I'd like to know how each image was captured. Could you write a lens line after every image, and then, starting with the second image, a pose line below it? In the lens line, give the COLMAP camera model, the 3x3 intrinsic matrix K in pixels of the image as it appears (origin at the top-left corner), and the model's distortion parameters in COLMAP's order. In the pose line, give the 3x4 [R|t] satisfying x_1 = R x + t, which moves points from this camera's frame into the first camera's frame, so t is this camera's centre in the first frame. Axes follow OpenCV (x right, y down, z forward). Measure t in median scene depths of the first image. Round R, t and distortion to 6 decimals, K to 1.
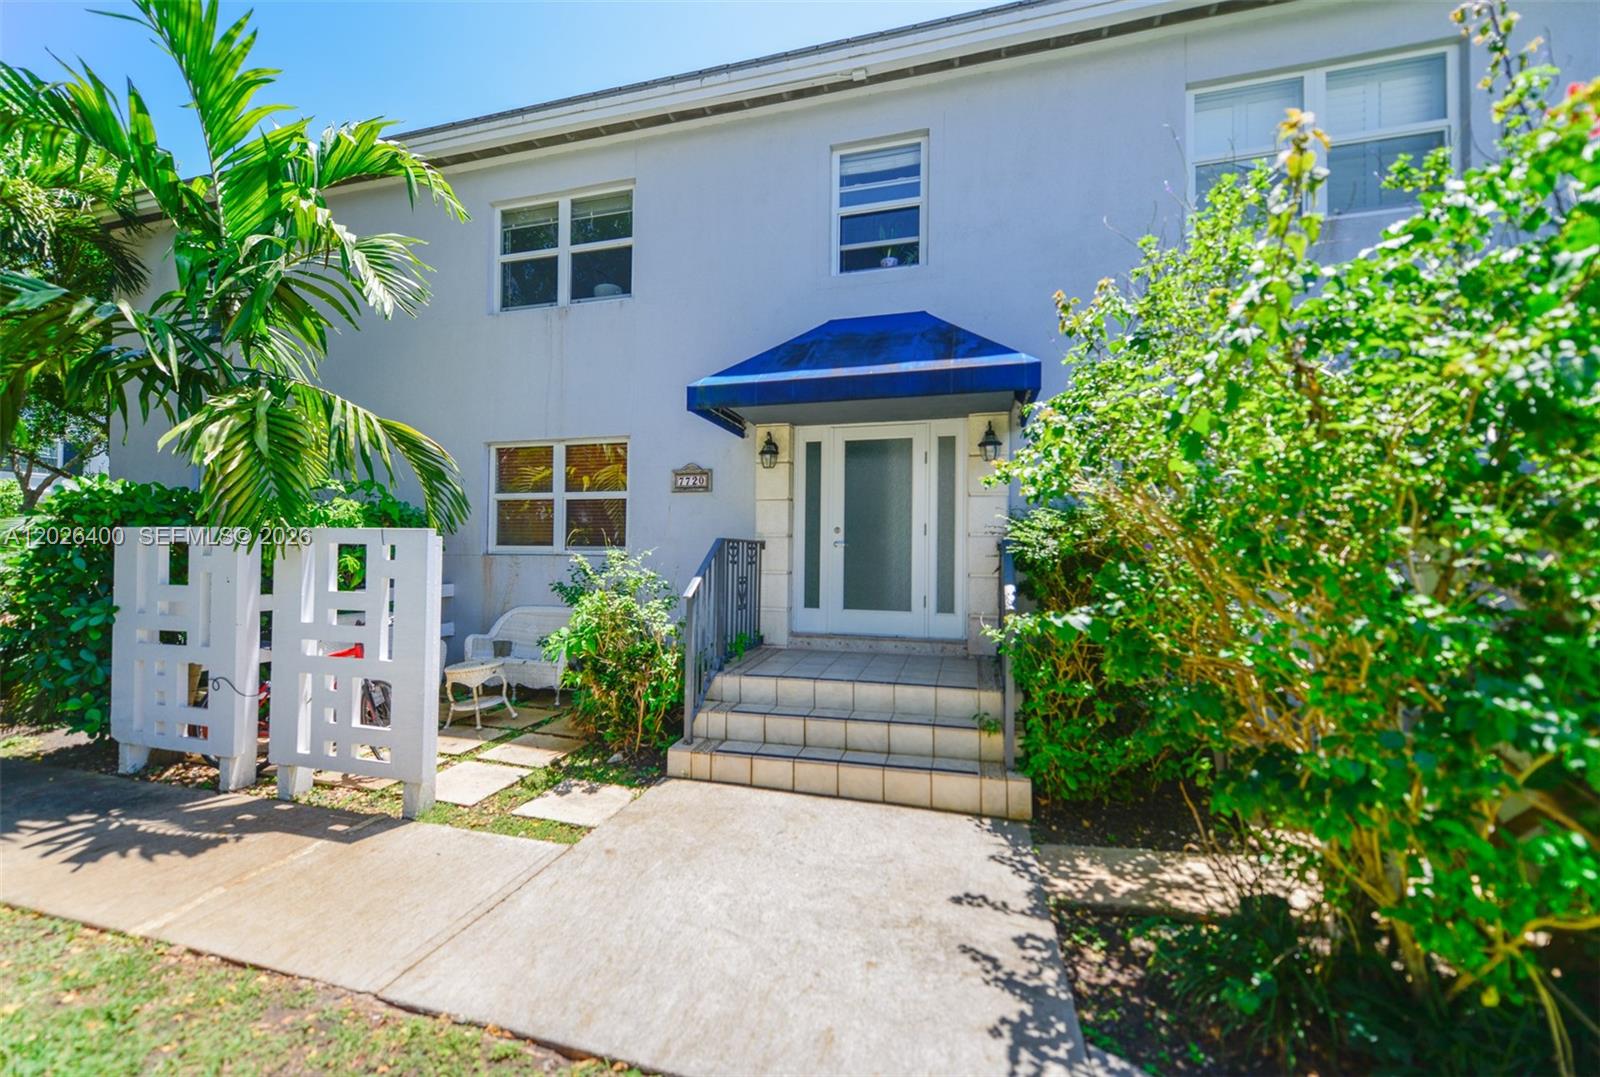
lens RADIAL K [[648.4, 0, 800.0], [0, 648.4, 538.5], [0, 0, 1]] dist [0.000206, 0.000042]
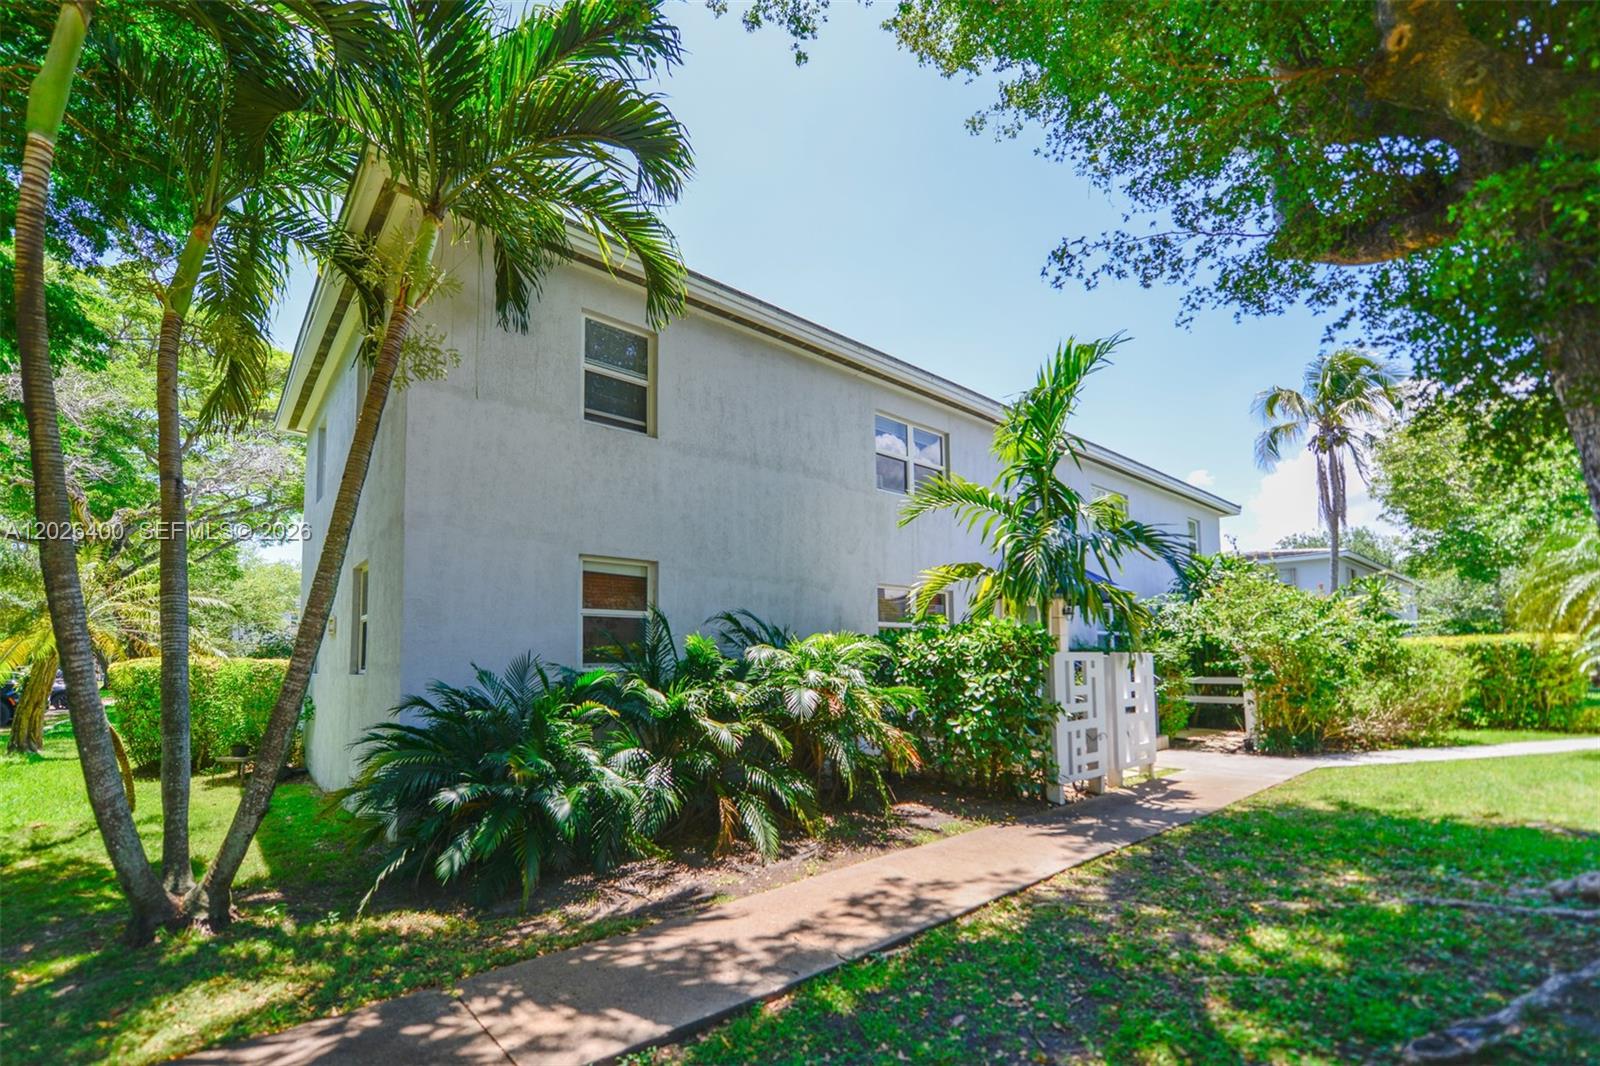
lens RADIAL K [[632.5, 0, 794.9], [0, 632.5, 526.2], [0, 0, 1]] dist [0.000169, -0.000590]
pose [[0.536980, 0.168202, 0.826657, -1.068361], [-0.002165, 0.980192, -0.198036, -0.005132], [-0.843592, 0.104551, 0.526707, 0.246250]]
